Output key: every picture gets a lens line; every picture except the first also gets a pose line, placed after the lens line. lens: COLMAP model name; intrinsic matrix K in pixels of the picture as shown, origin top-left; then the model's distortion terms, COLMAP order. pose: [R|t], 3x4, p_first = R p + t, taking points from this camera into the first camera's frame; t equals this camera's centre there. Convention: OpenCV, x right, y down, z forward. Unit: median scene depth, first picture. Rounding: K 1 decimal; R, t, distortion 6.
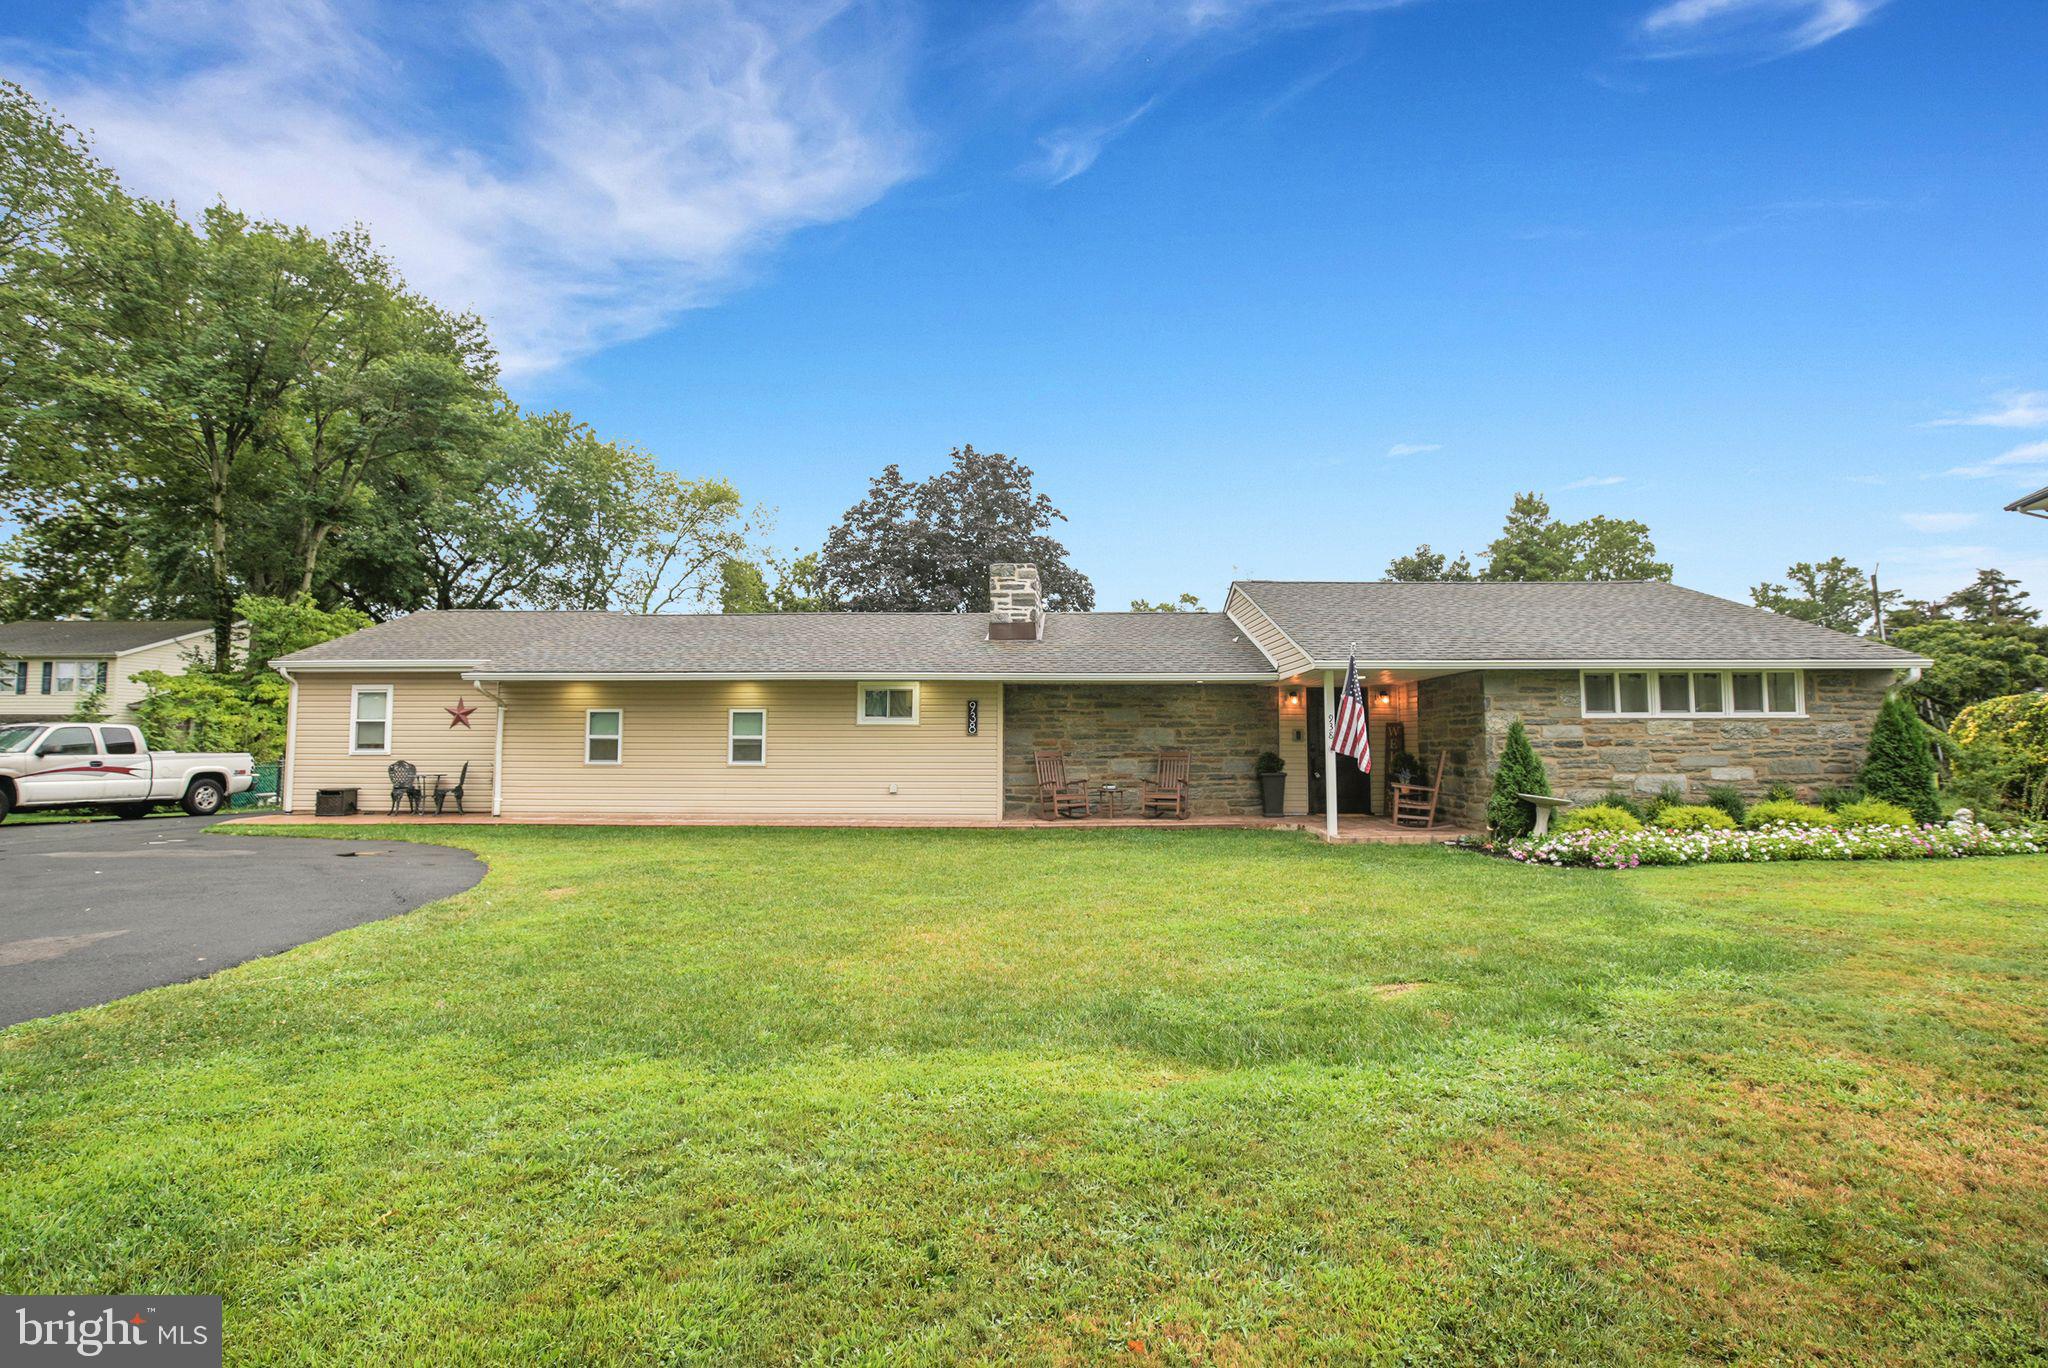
lens RADIAL K [[937.5, 0, 1024.0], [0, 937.5, 684.0], [0, 0, 1]] dist [-0.026363, -0.000464]
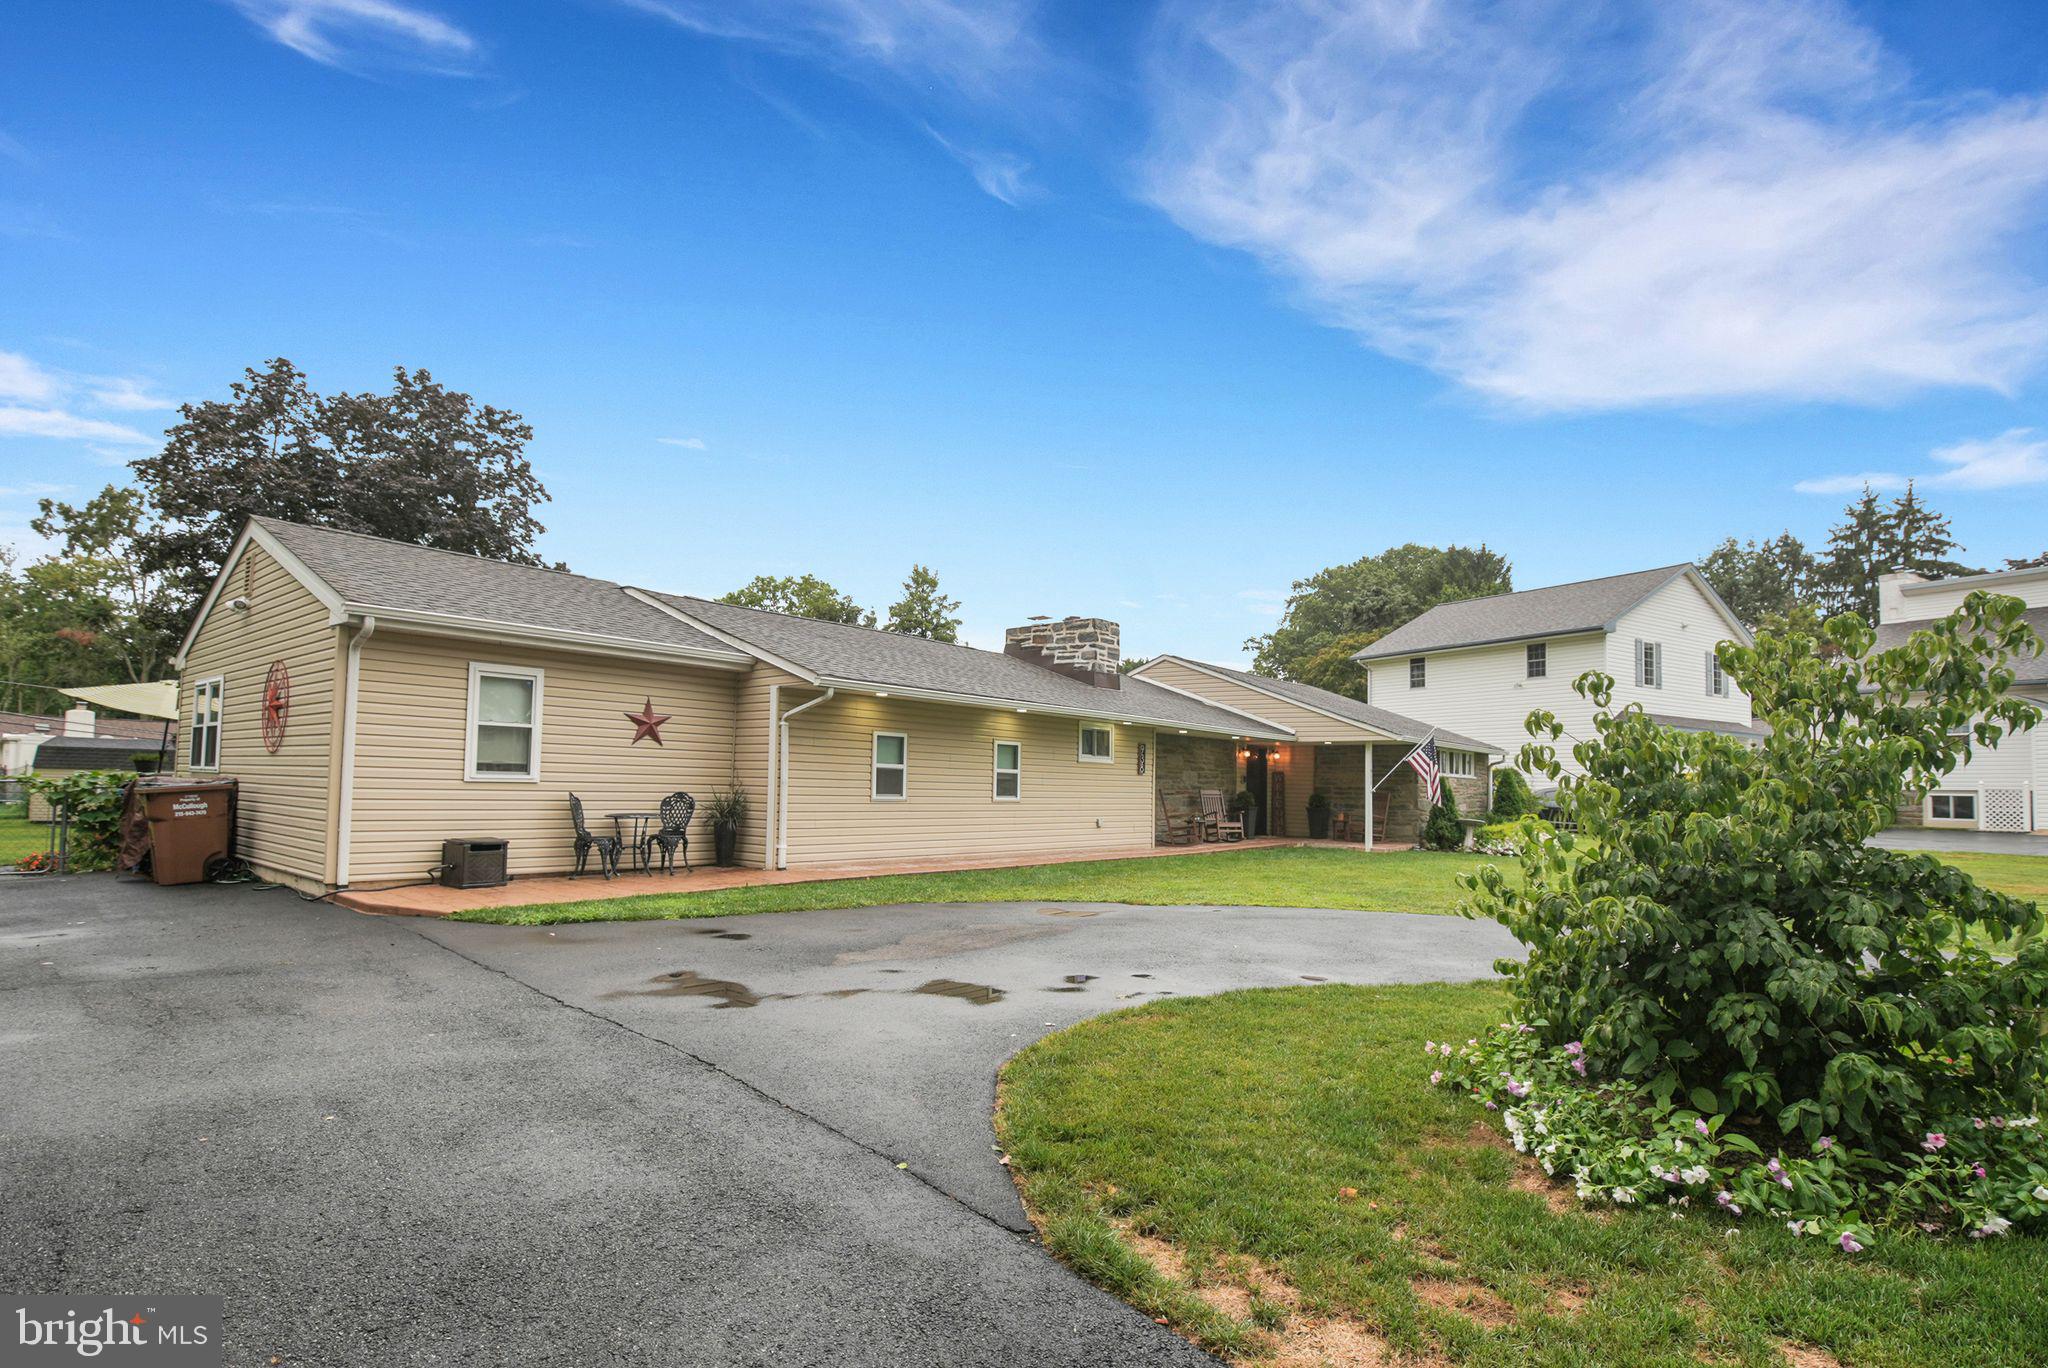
lens RADIAL K [[972.4, 0, 1018.8], [0, 972.4, 725.0], [0, 0, 1]] dist [-0.020437, -0.000159]
pose [[0.630865, 0.062068, 0.773406, -1.012656], [-0.075527, 0.996974, -0.018403, 0.026768], [-0.772208, -0.046803, 0.633644, 0.356702]]
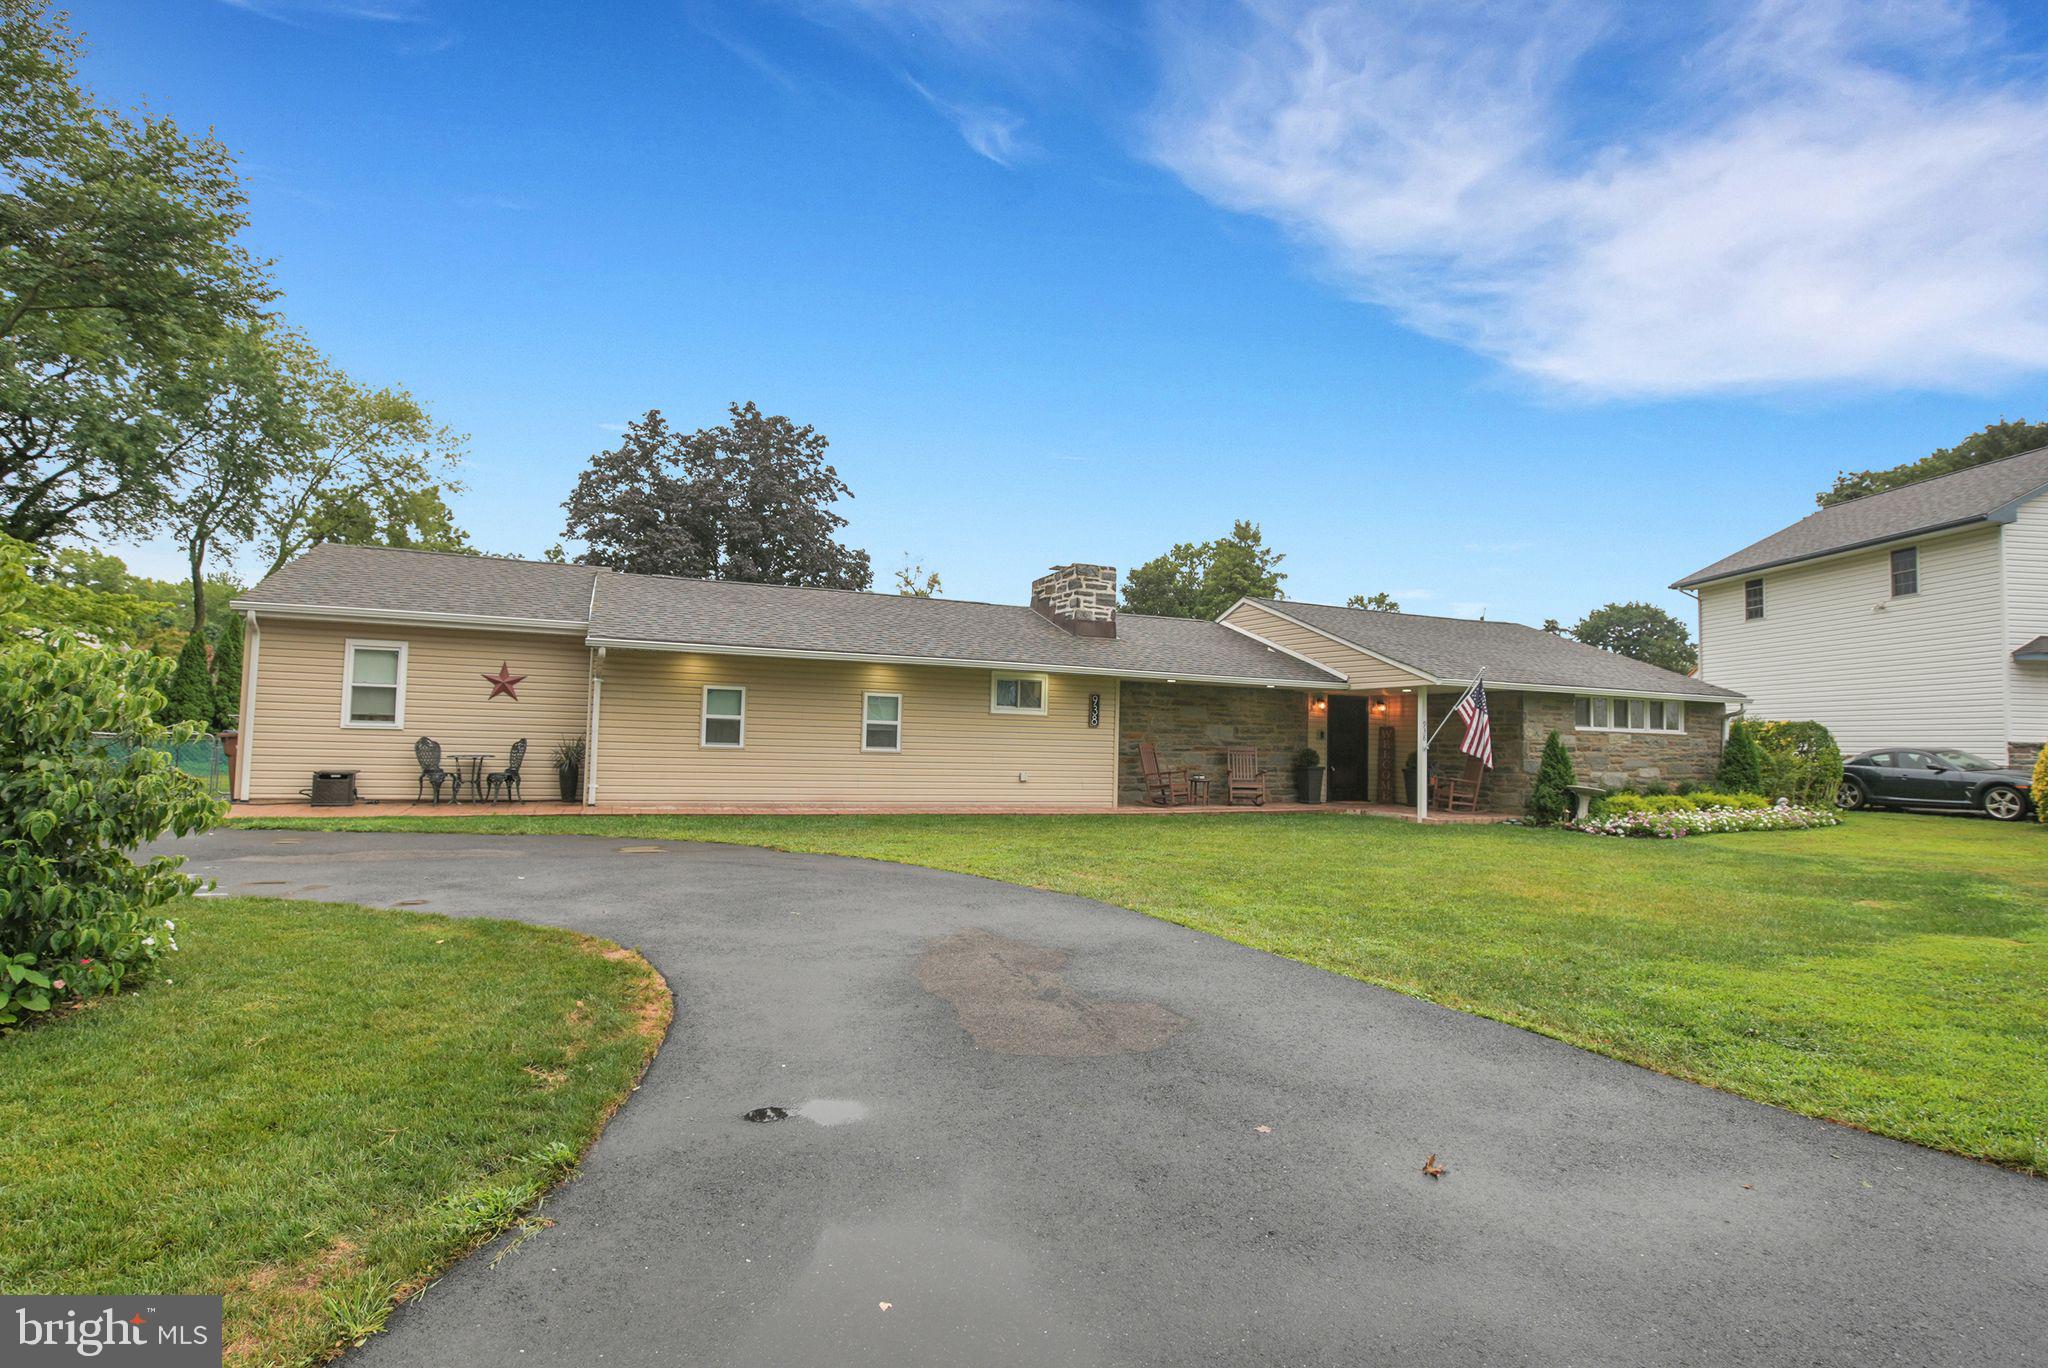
lens RADIAL K [[979.8, 0, 1024.0], [0, 979.8, 684.0], [0, 0, 1]] dist [-0.026431, 0.000049]
pose [[0.915363, 0.047203, 0.399853, -0.545707], [-0.054019, 0.998523, 0.005787, 0.003657], [-0.398990, -0.026897, 0.916561, 0.019226]]
